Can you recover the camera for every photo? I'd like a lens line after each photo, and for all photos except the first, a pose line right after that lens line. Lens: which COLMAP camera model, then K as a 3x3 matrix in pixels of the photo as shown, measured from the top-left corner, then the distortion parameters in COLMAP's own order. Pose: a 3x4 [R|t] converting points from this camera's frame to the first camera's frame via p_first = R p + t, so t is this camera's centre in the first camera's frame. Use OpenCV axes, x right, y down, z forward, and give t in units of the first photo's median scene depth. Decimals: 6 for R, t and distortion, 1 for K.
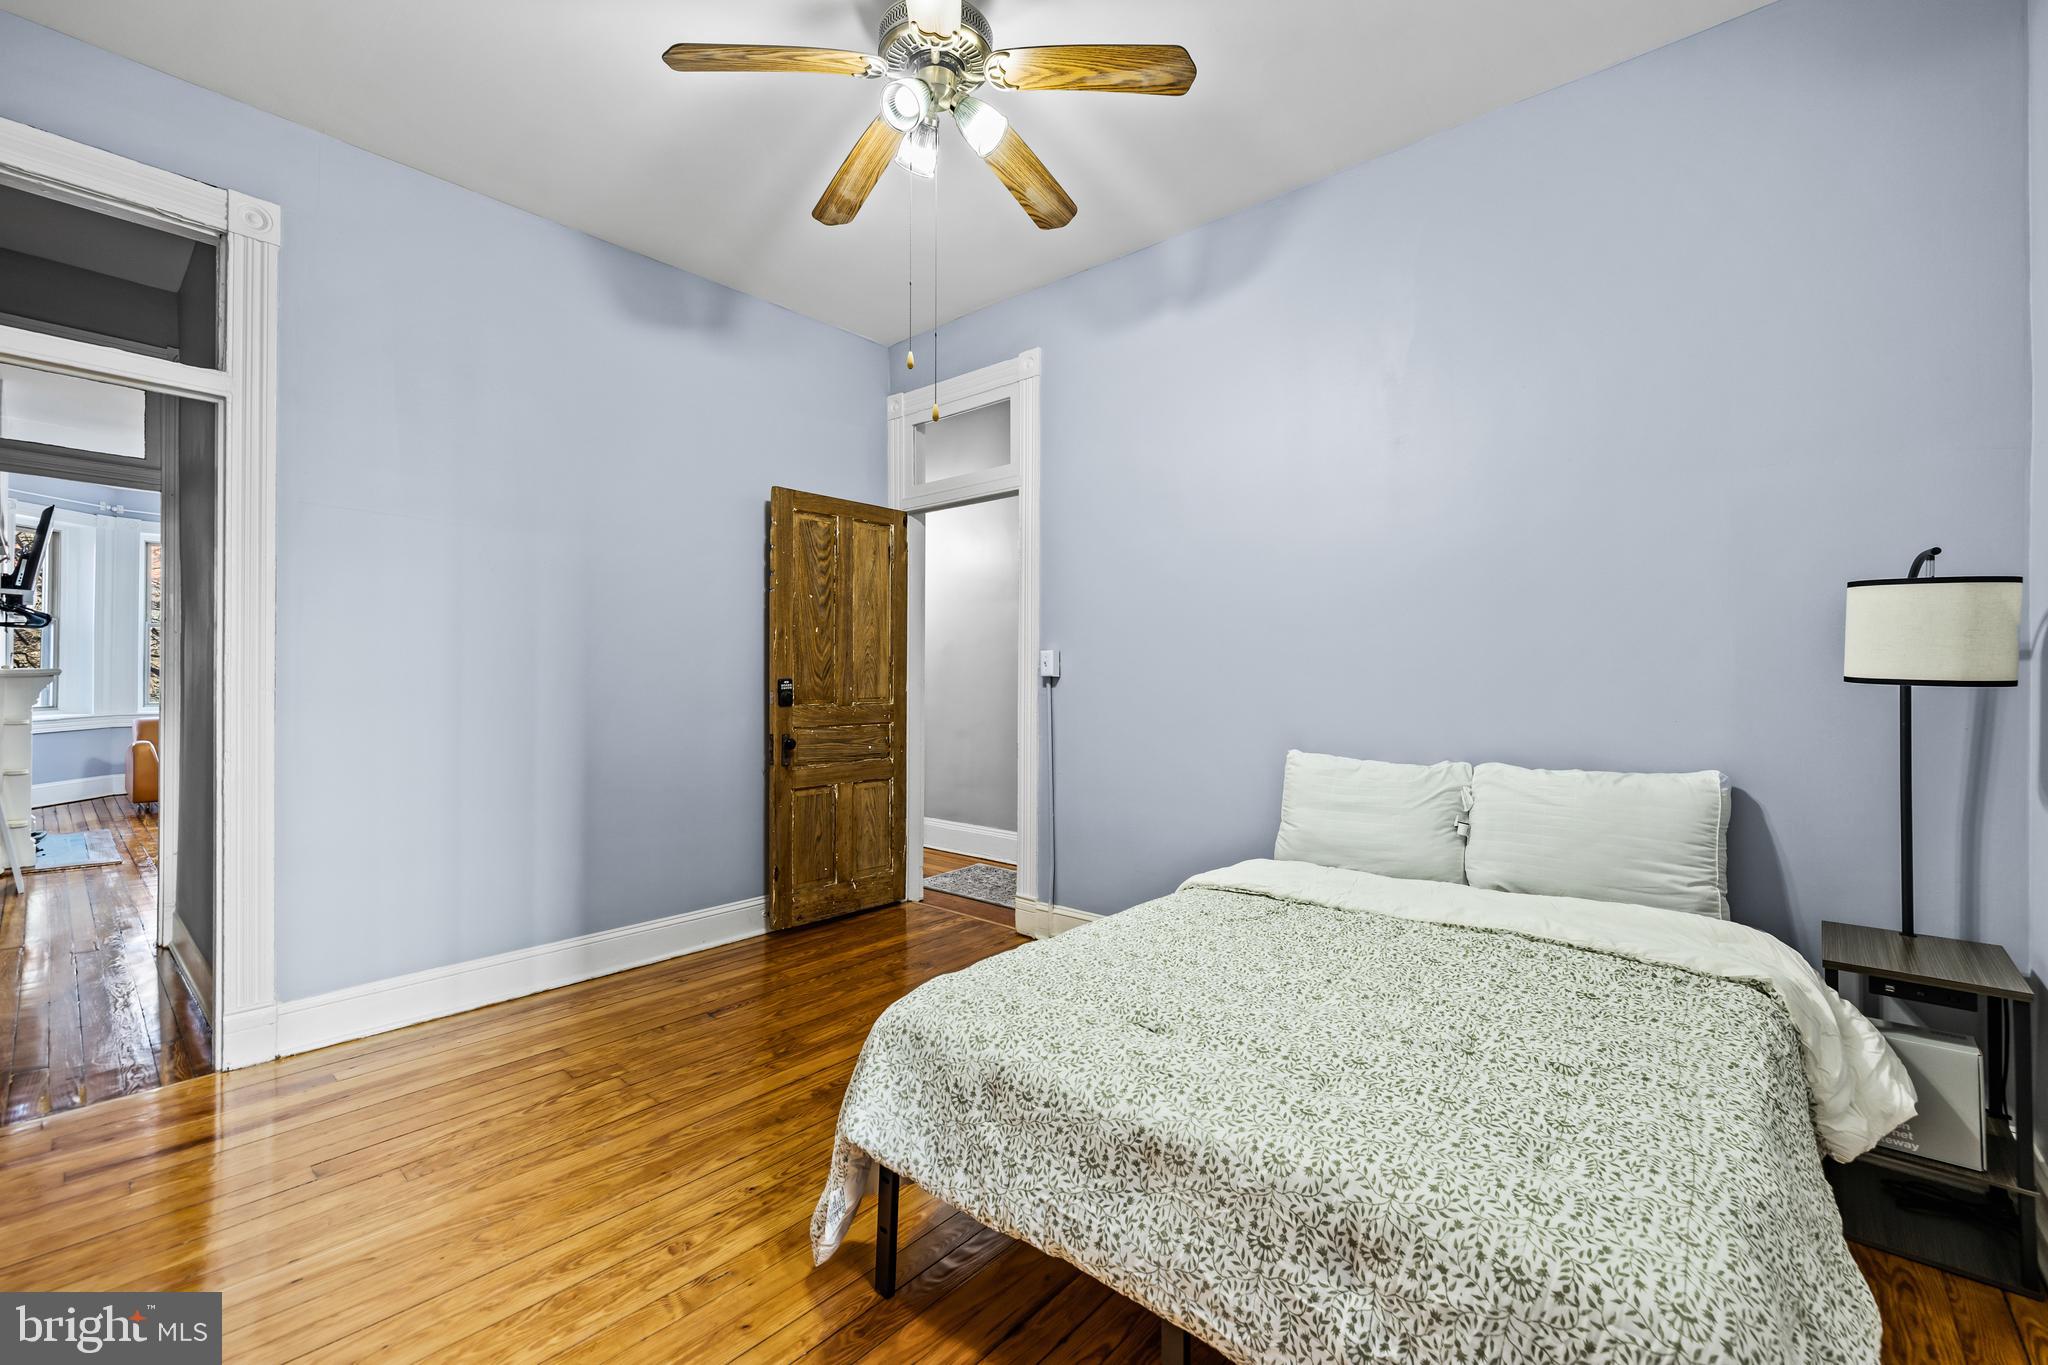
lens RADIAL K [[867.2, 0, 1022.8], [0, 867.2, 681.9], [0, 0, 1]] dist [0.000726, 0.001081]
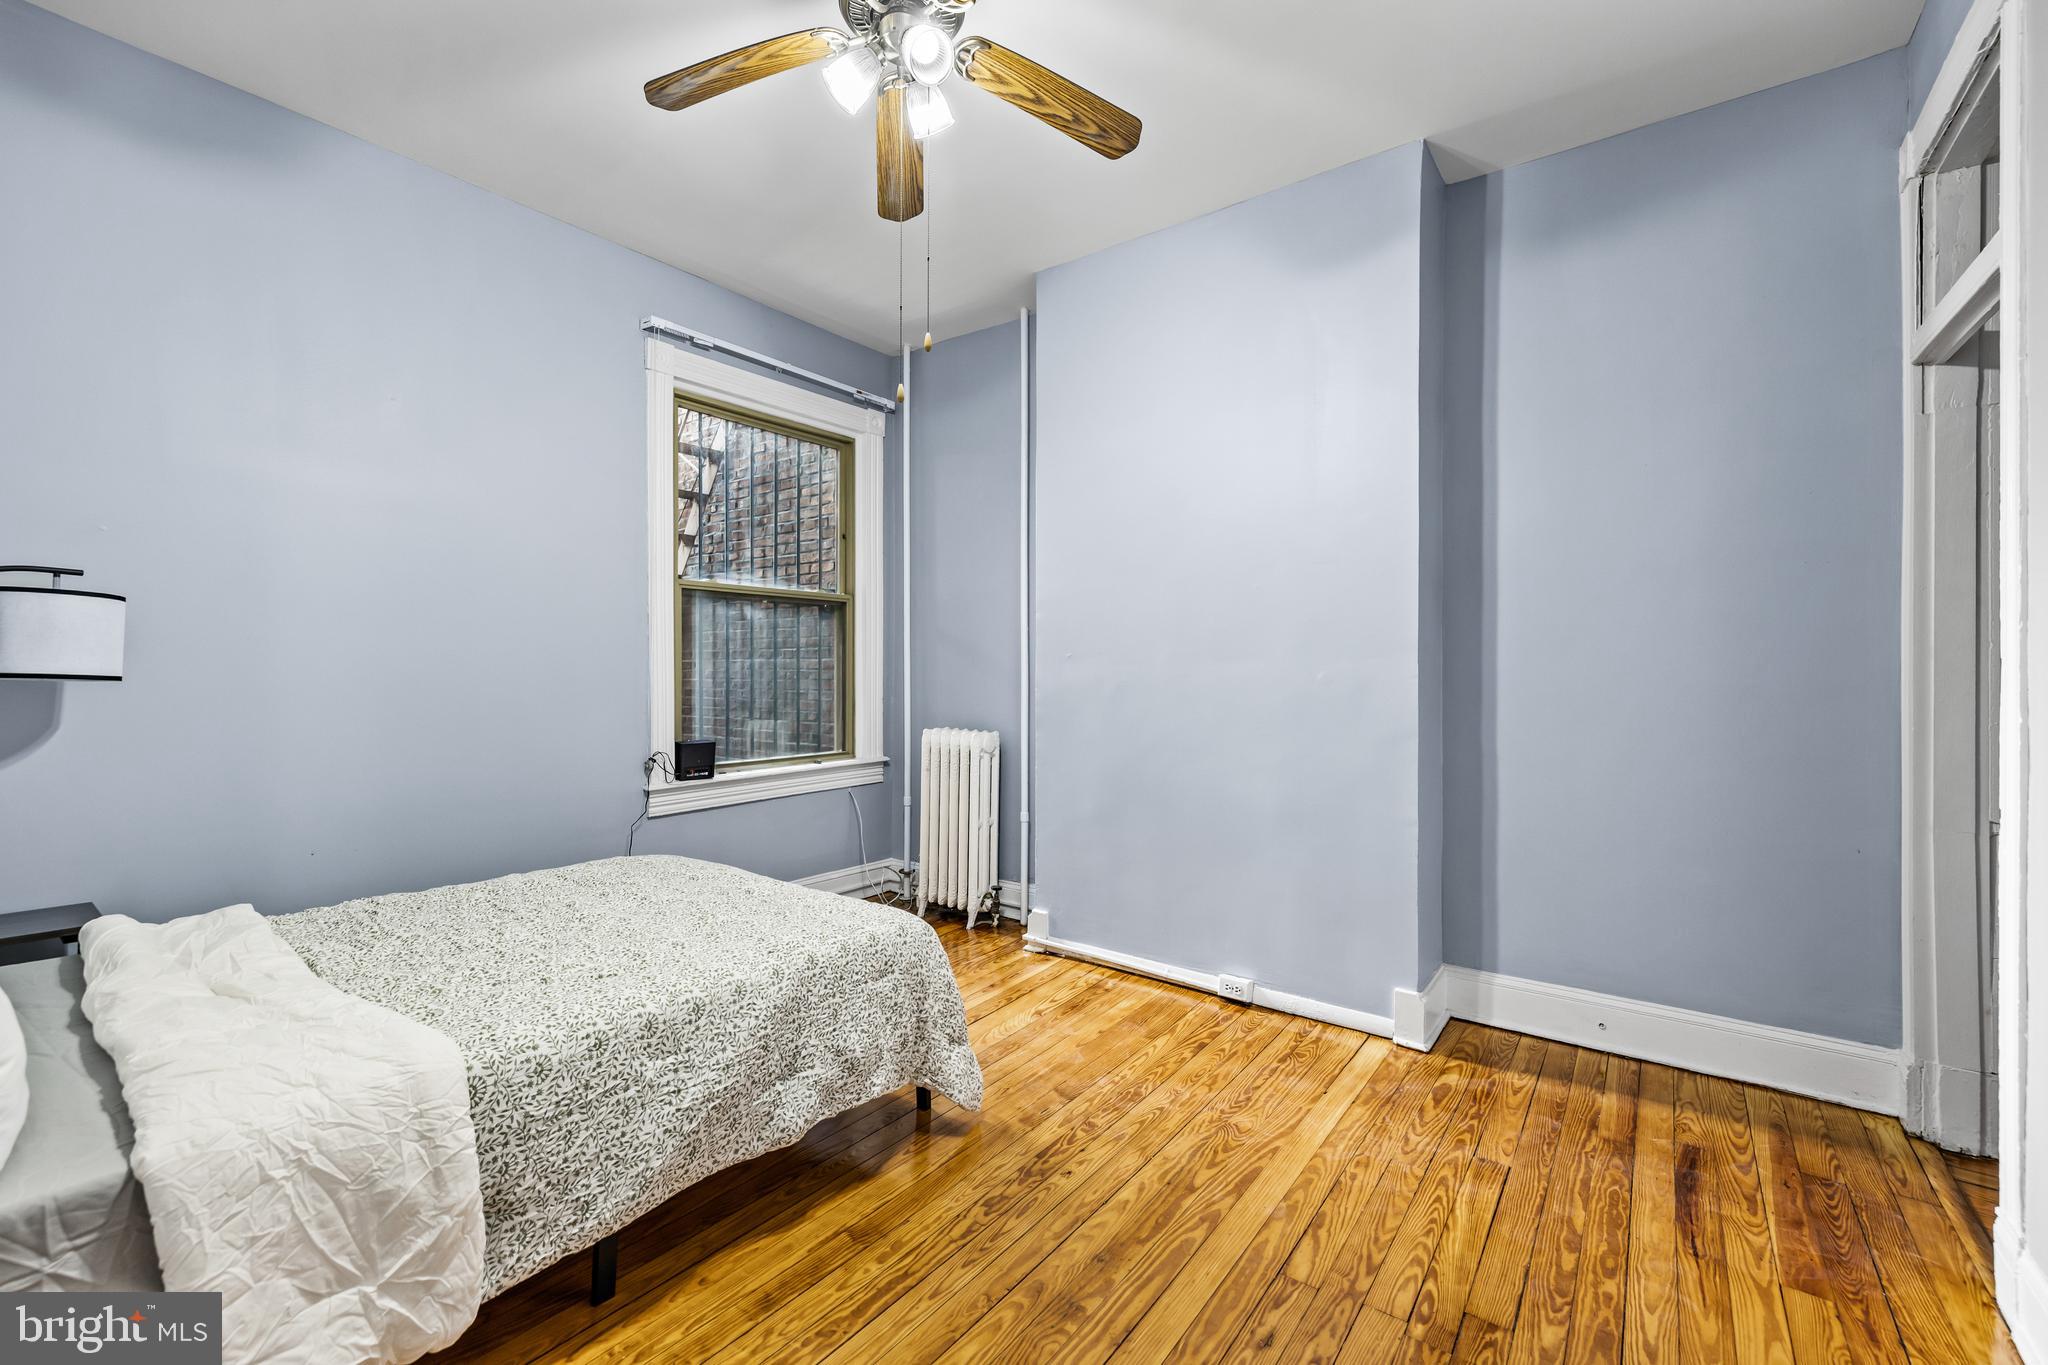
lens RADIAL K [[867.2, 0, 1025.1], [0, 867.2, 674.6], [0, 0, 1]] dist [0.000726, 0.001081]
pose [[-0.998222, -0.008527, -0.058986, -0.188802], [-0.008403, 0.999962, -0.002355, -0.009437], [0.059004, -0.001855, -0.998256, 1.979374]]
